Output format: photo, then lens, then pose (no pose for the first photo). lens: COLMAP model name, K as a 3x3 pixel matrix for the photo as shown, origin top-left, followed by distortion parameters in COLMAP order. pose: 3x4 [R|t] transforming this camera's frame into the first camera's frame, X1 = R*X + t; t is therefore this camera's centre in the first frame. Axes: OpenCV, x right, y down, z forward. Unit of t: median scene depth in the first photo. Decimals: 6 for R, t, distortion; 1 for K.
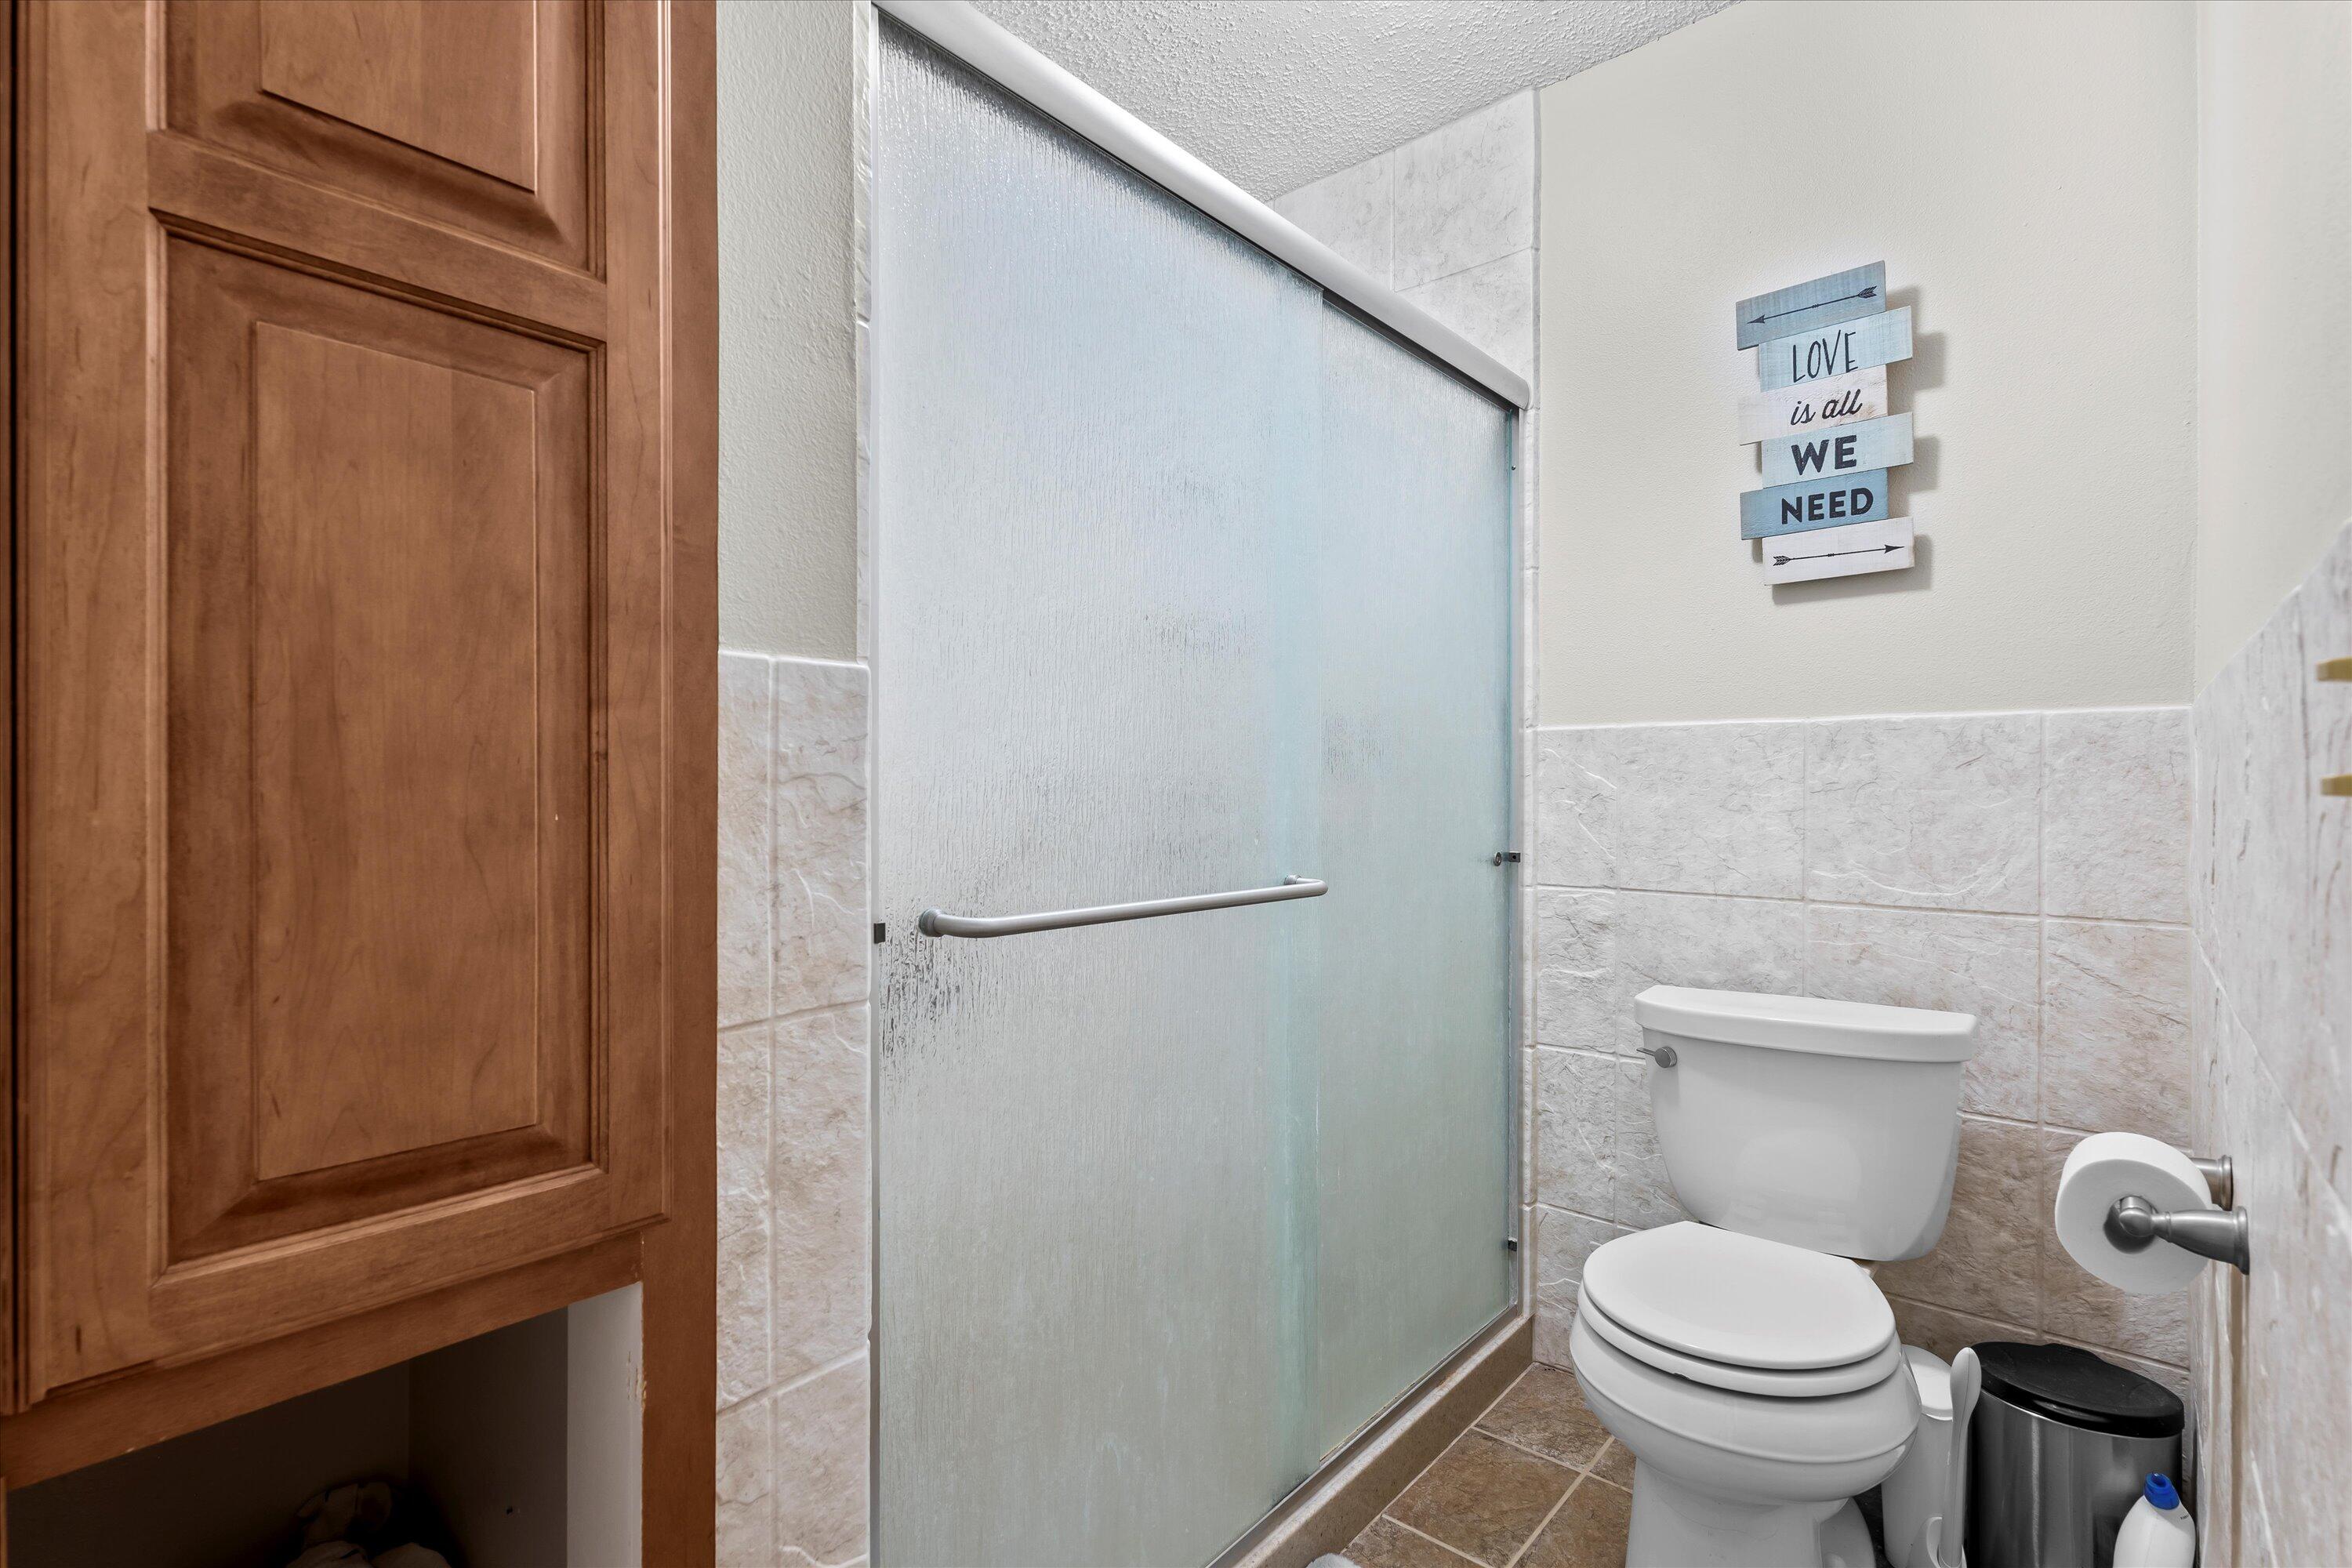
lens RADIAL K [[1132.6, 0, 1184.4], [0, 1132.6, 785.0], [0, 0, 1]] dist [0.007871, -0.002250]
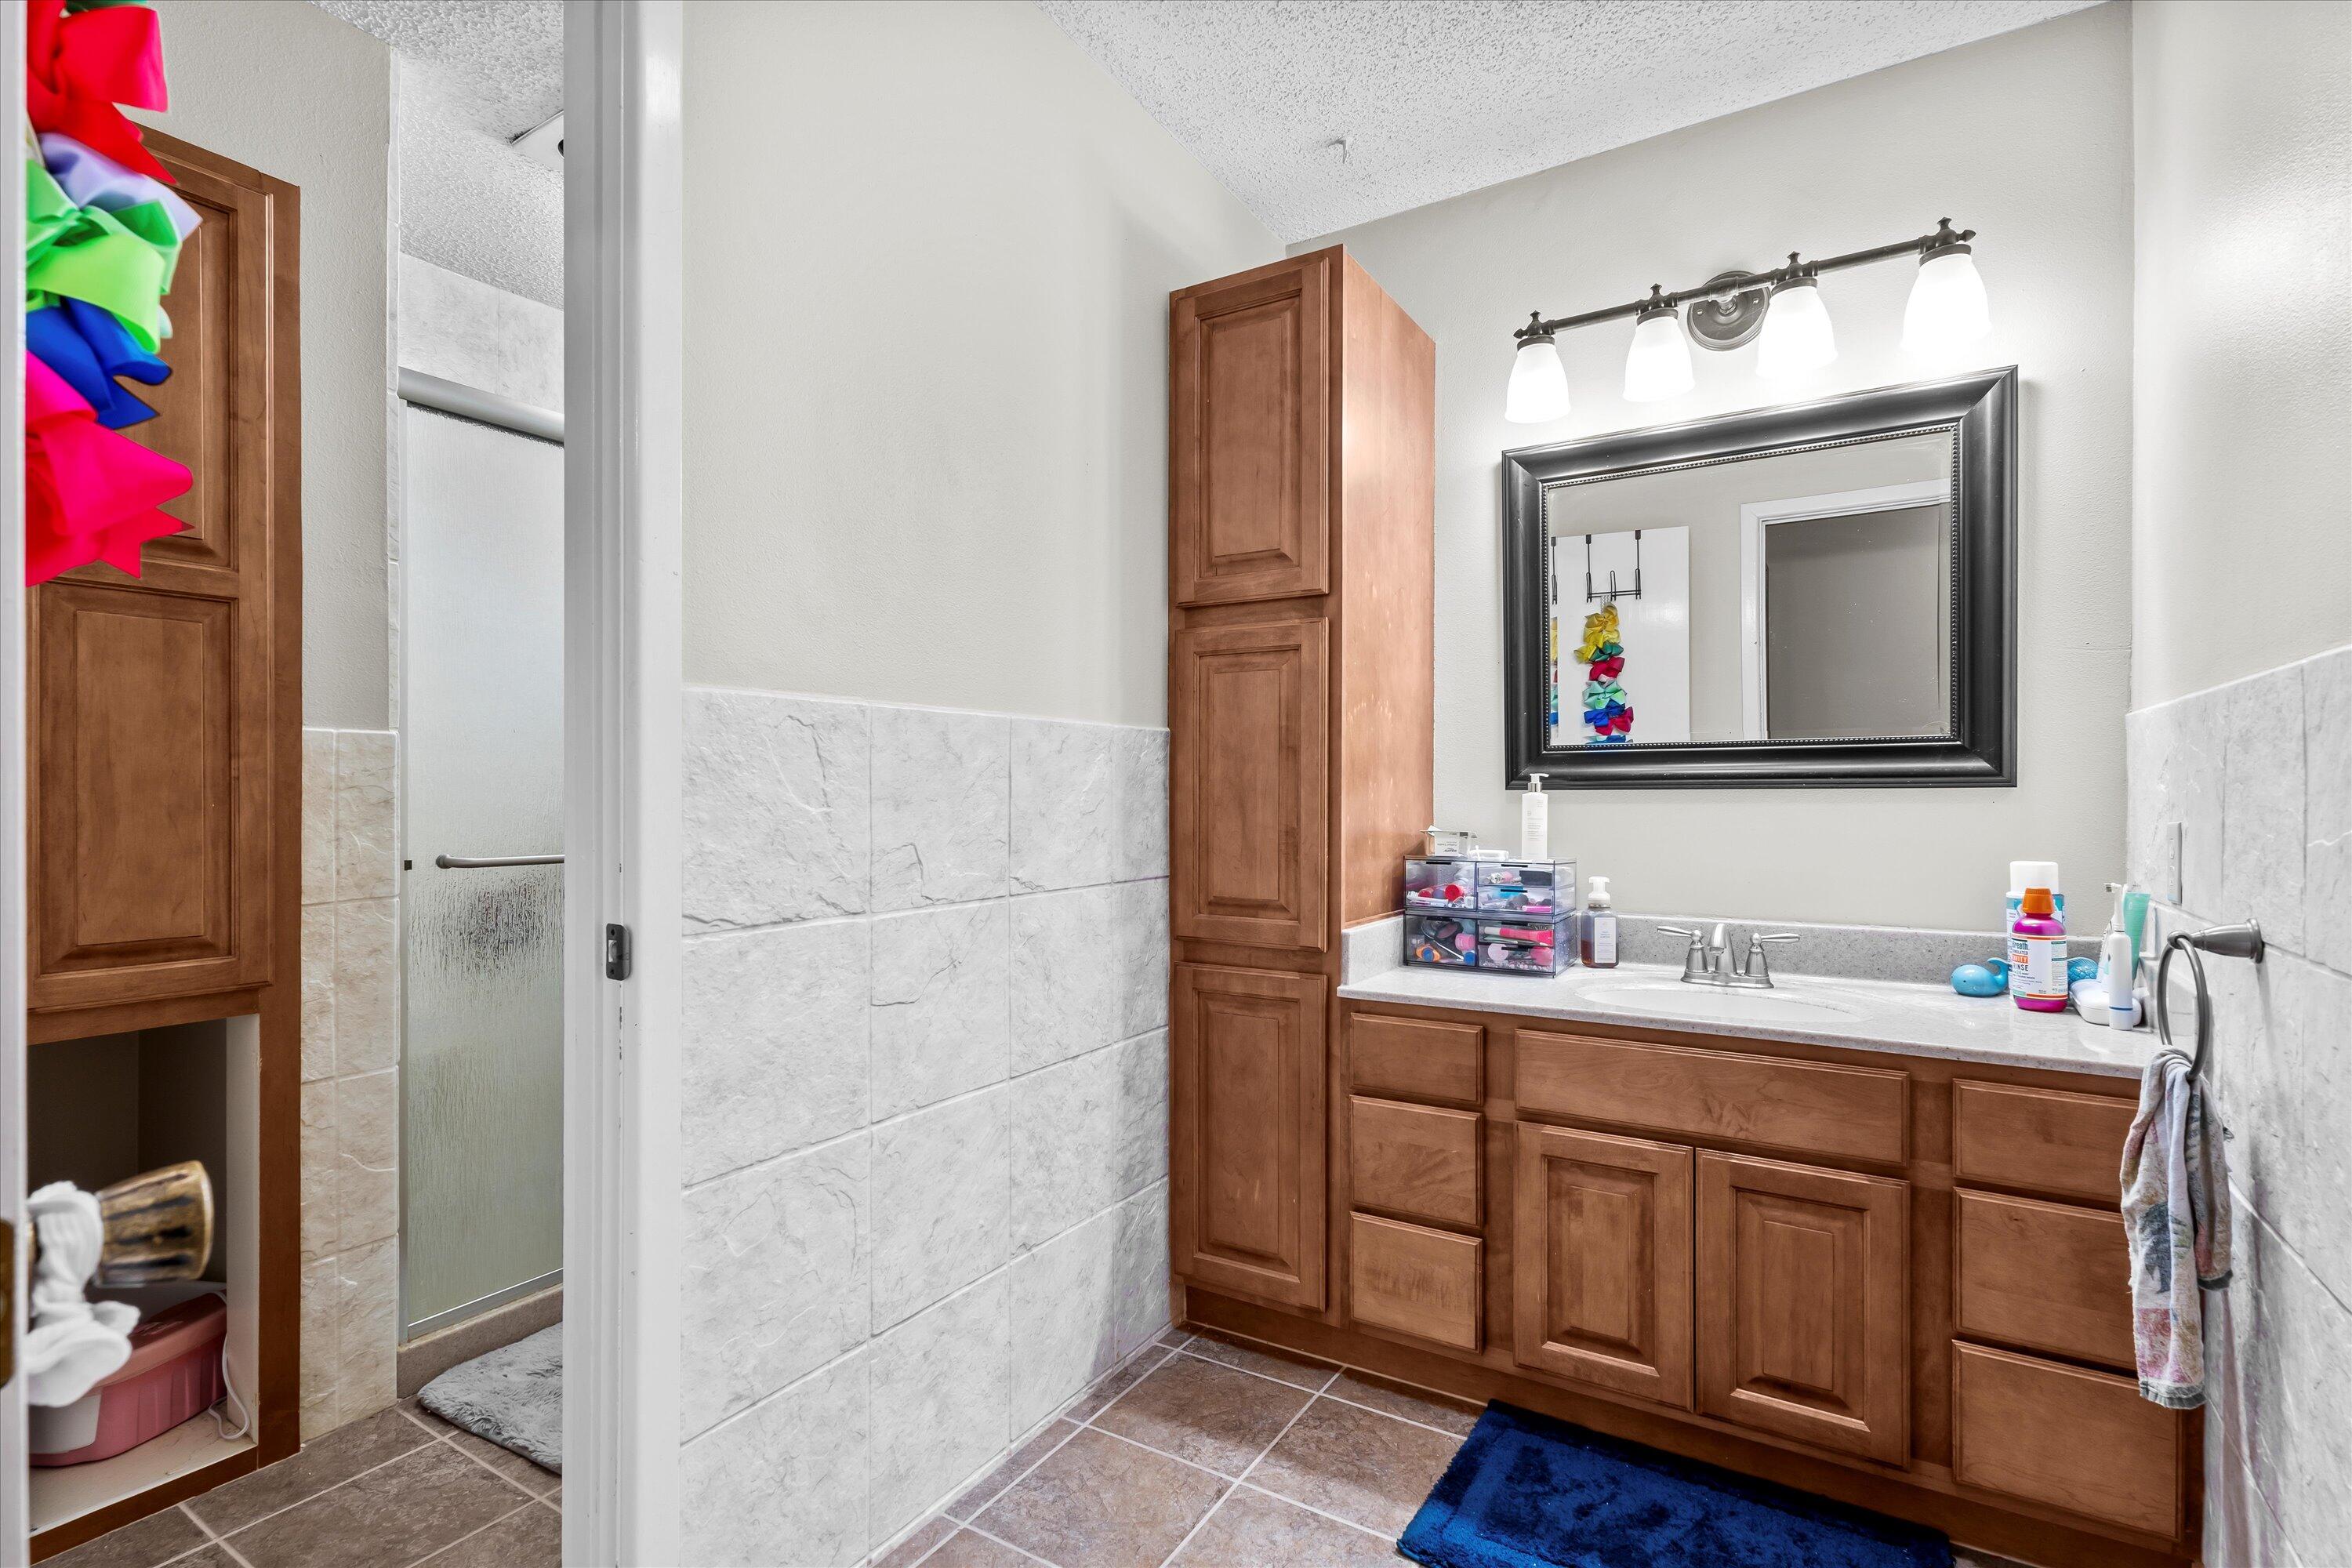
lens RADIAL K [[1132.6, 0, 1165.2], [0, 1132.6, 787.8], [0, 0, 1]] dist [0.007871, -0.002250]
pose [[0.992268, 0.000395, 0.124110, 1.077041], [-0.000393, 1.000000, -0.000041, -0.007342], [-0.124110, -0.000008, 0.992268, -1.531980]]
